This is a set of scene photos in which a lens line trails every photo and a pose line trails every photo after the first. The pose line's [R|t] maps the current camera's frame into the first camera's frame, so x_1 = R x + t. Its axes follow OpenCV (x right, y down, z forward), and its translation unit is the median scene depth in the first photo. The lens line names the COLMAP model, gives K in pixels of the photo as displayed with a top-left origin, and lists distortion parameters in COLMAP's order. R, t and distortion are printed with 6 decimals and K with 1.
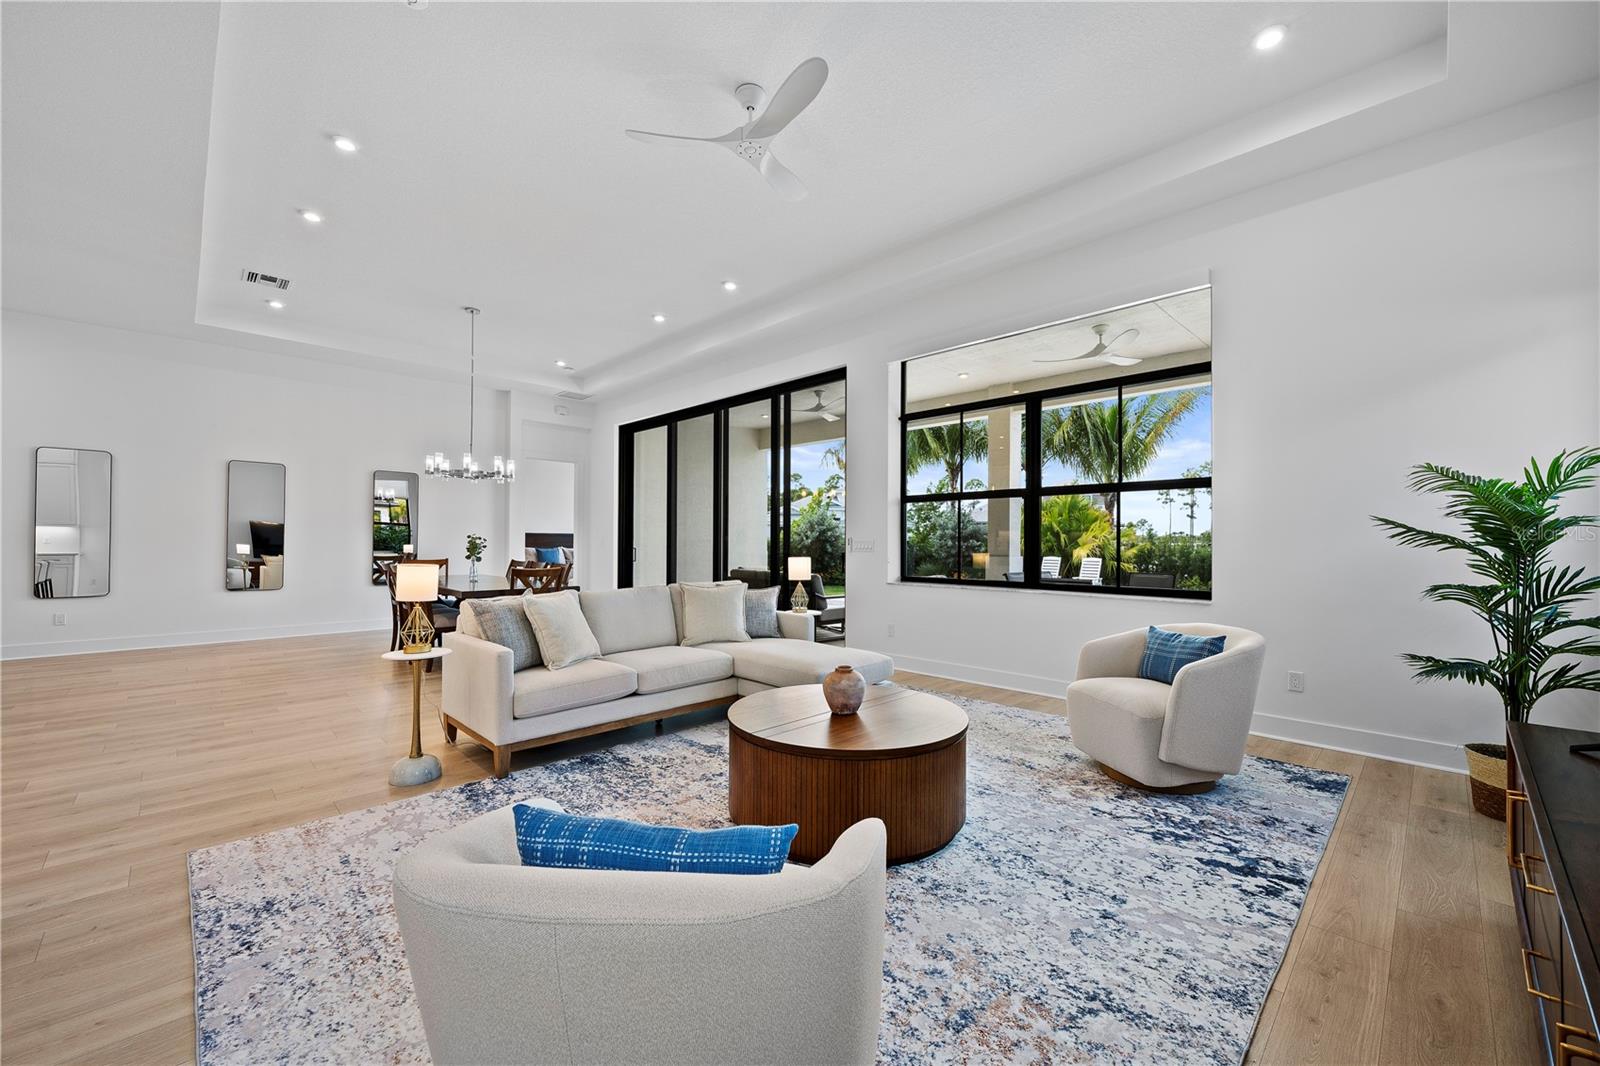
lens RADIAL K [[632.7, 0, 805.0], [0, 632.7, 539.2], [0, 0, 1]] dist [-0.001332, -0.000484]
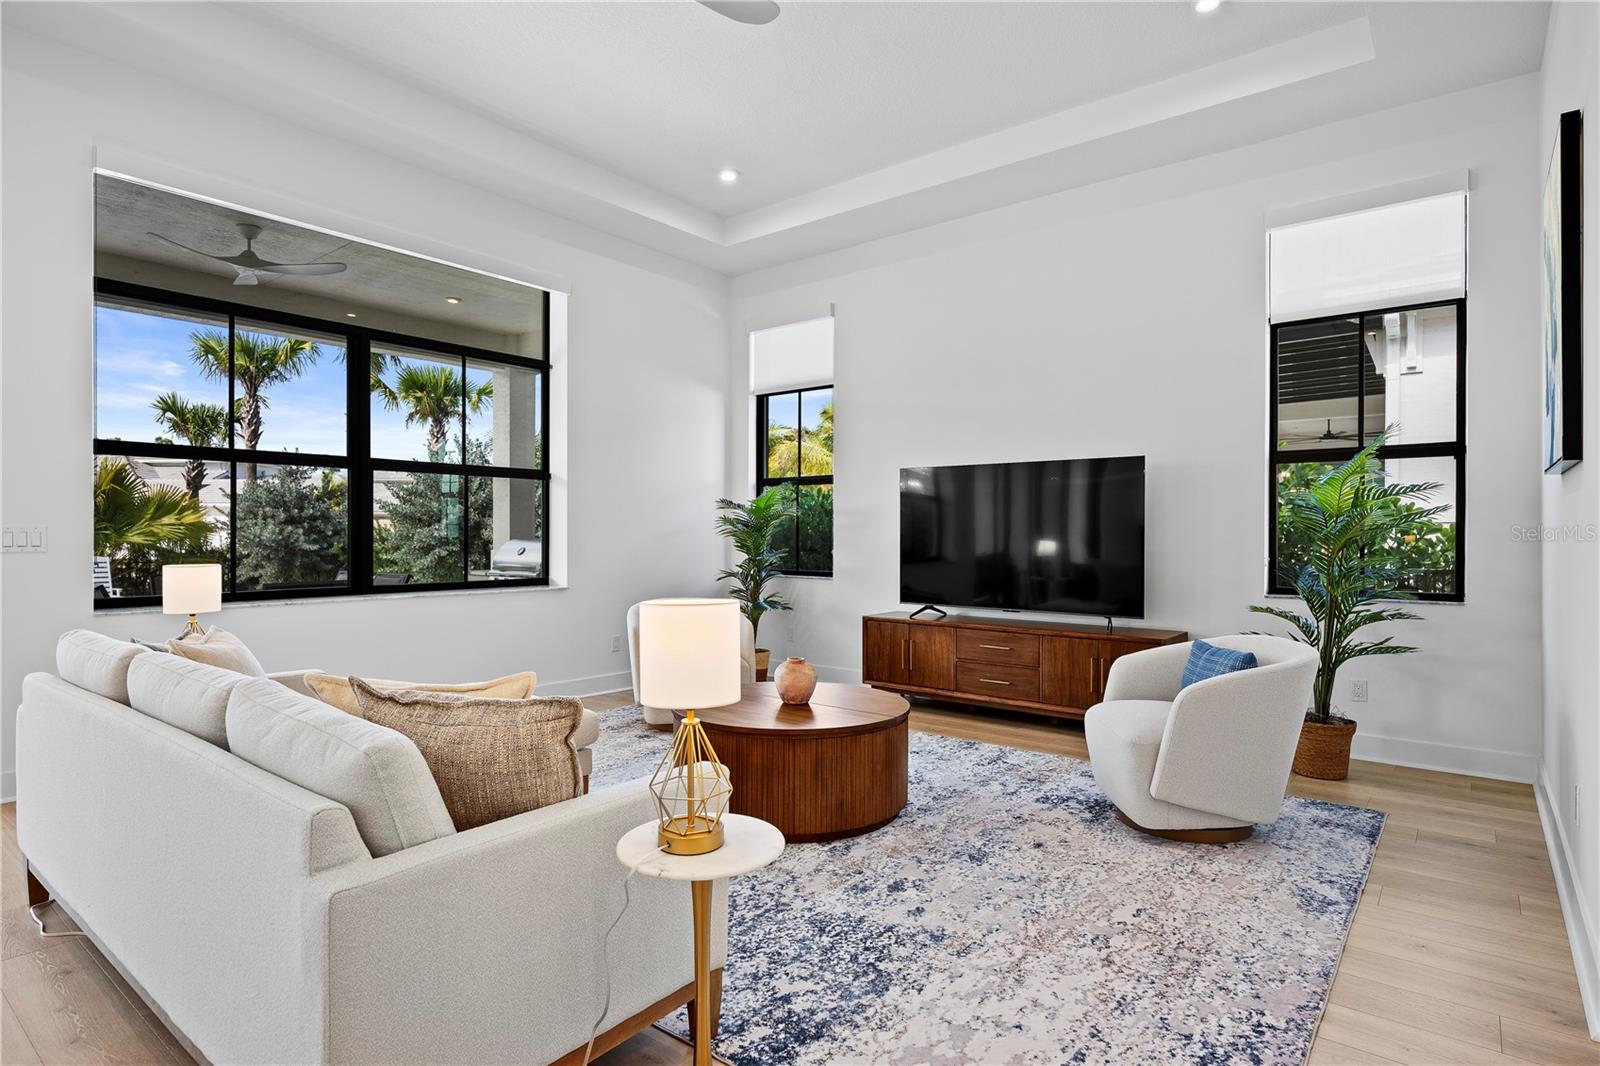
lens RADIAL K [[836.1, 0, 800.0], [0, 836.1, 533.0], [0, 0, 1]] dist [0.001322, -0.000372]
pose [[-0.112458, -0.005250, 0.993643, -1.841370], [-0.009905, 0.999942, 0.004163, -0.004741], [-0.993607, -0.009374, -0.112504, 1.670827]]
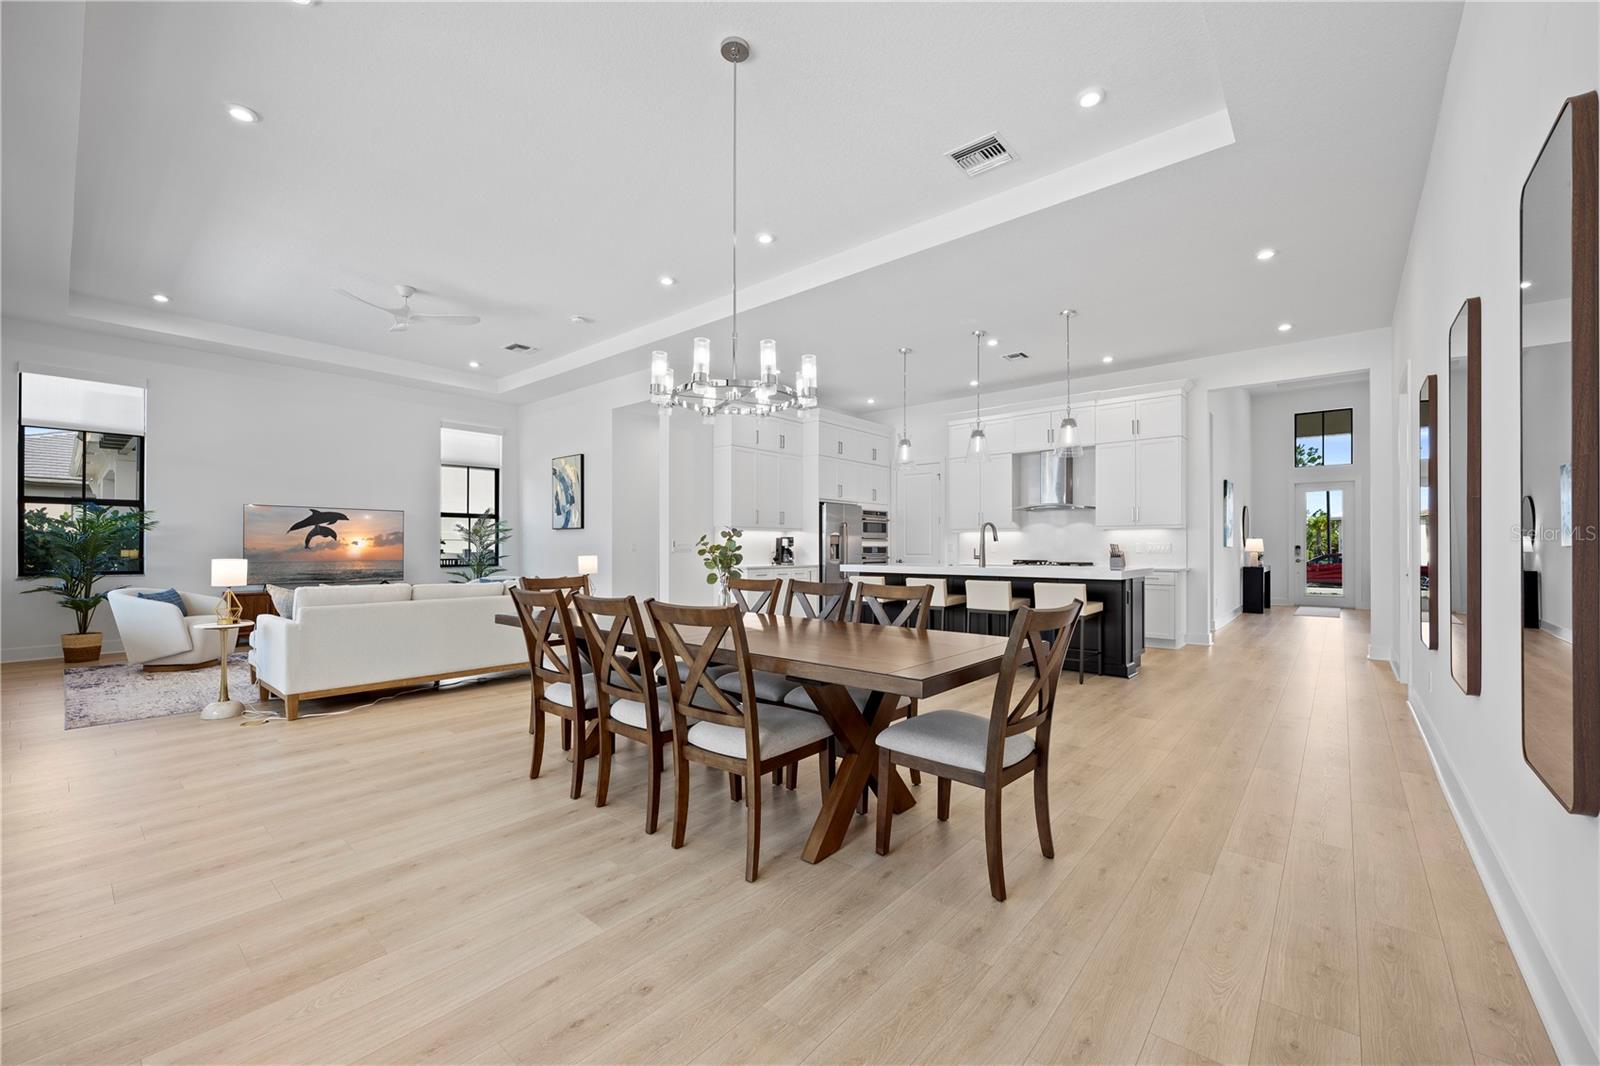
lens RADIAL K [[632.7, 0, 805.0], [0, 632.7, 539.2], [0, 0, 1]] dist [-0.001332, -0.000484]
pose [[-0.995828, -0.007602, -0.090937, -1.901758], [-0.006197, 0.999857, -0.015723, 0.016312], [0.091044, -0.015094, -0.995732, 5.189723]]
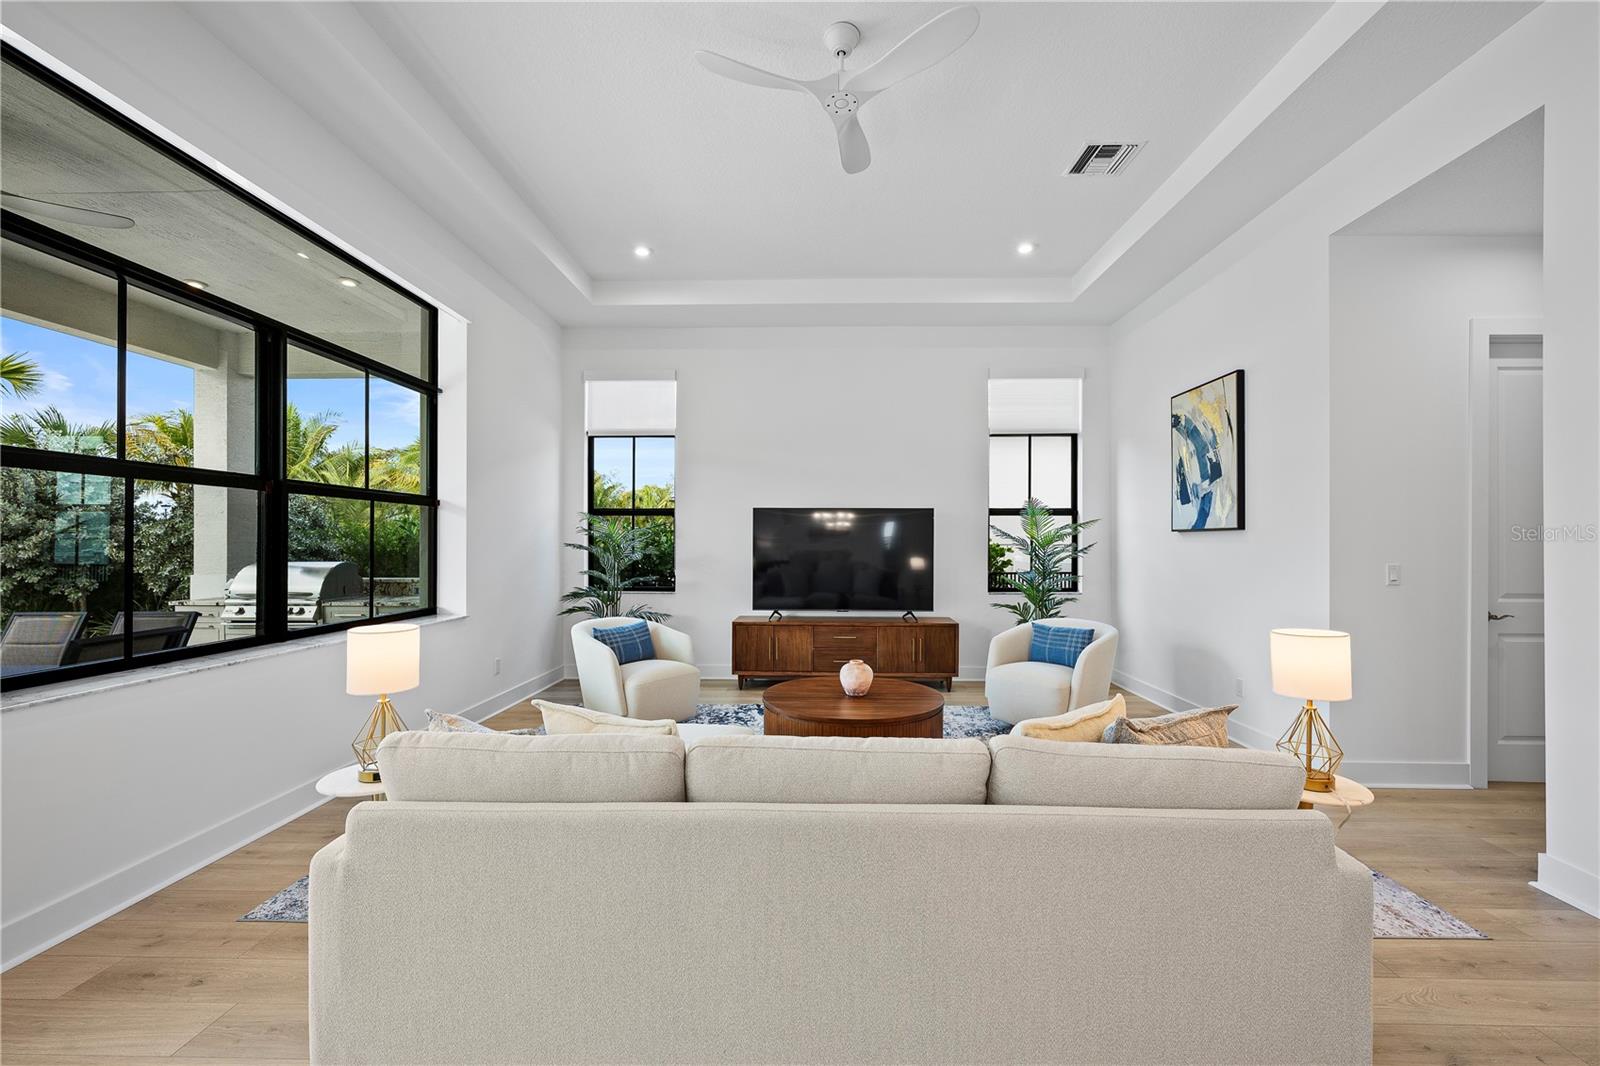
lens RADIAL K [[632.7, 0, 805.0], [0, 632.7, 539.2], [0, 0, 1]] dist [-0.001332, -0.000484]
pose [[-0.689778, -0.003215, 0.724014, -1.205817], [-0.011934, 0.999905, -0.006930, -0.061847], [-0.723923, -0.013420, -0.689751, 2.904920]]
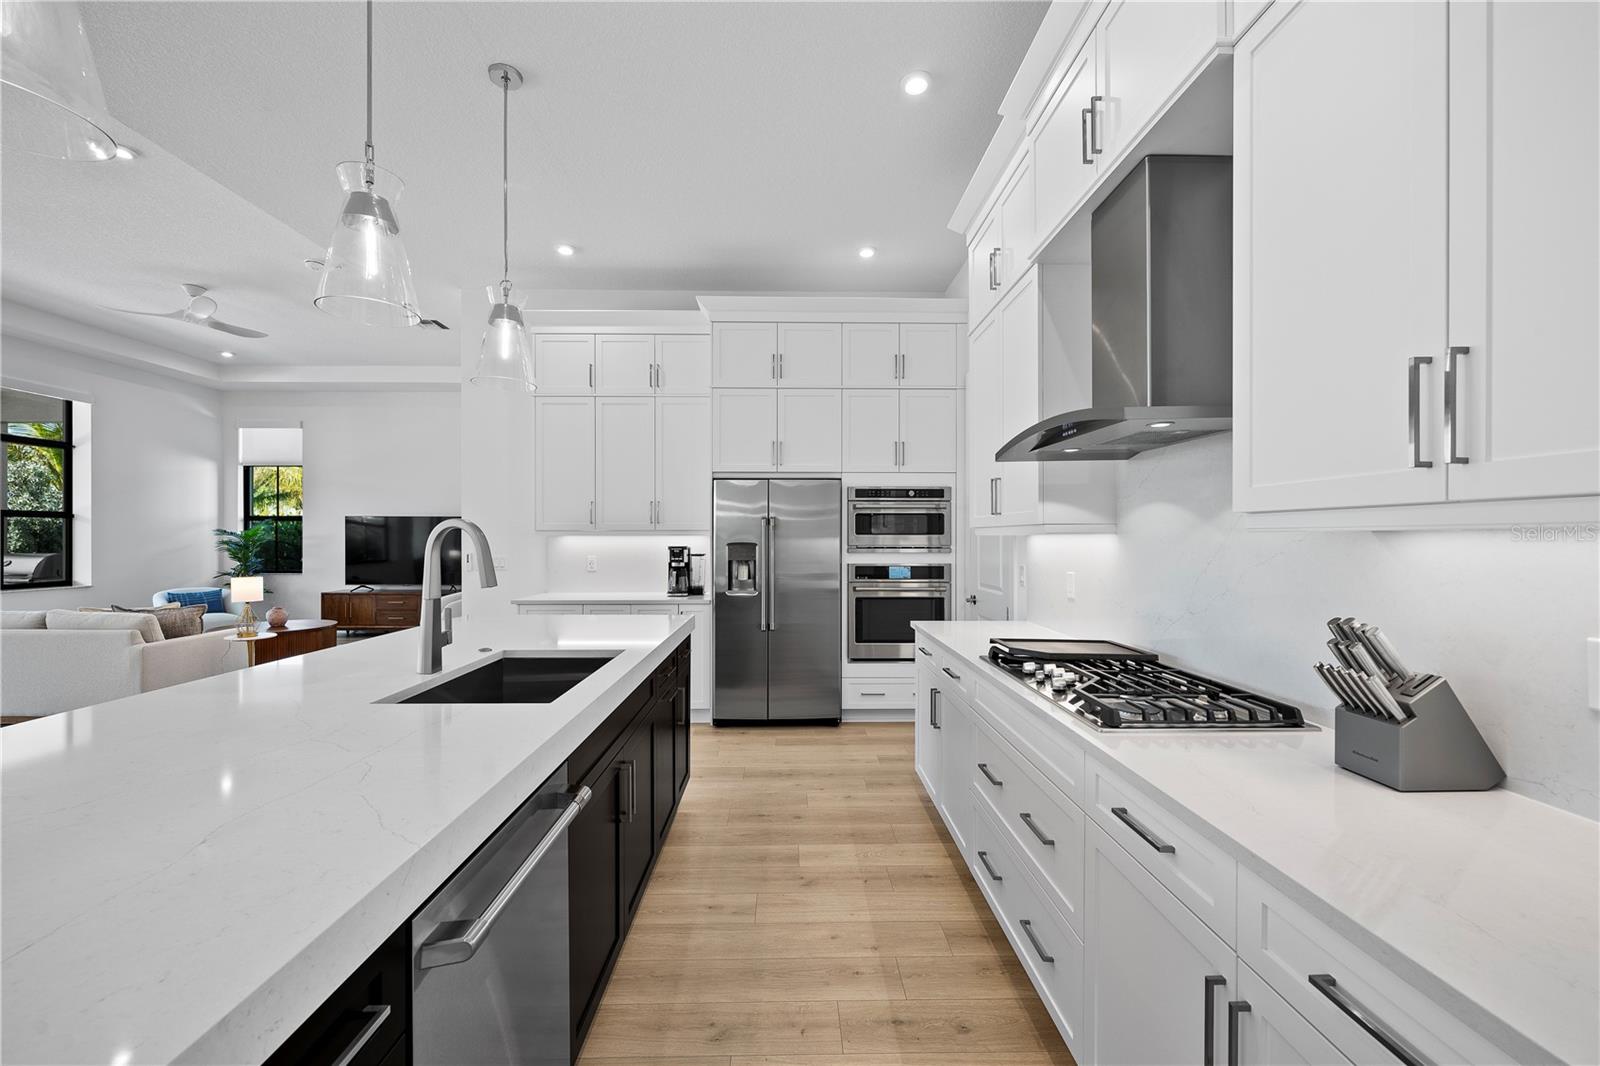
lens RADIAL K [[632.7, 0, 805.0], [0, 632.7, 539.2], [0, 0, 1]] dist [-0.001332, -0.000484]
pose [[-0.724668, -0.008895, 0.689040, -4.394727], [-0.009806, 0.999949, 0.002595, -0.112315], [-0.689028, -0.004876, -0.724718, 1.981149]]
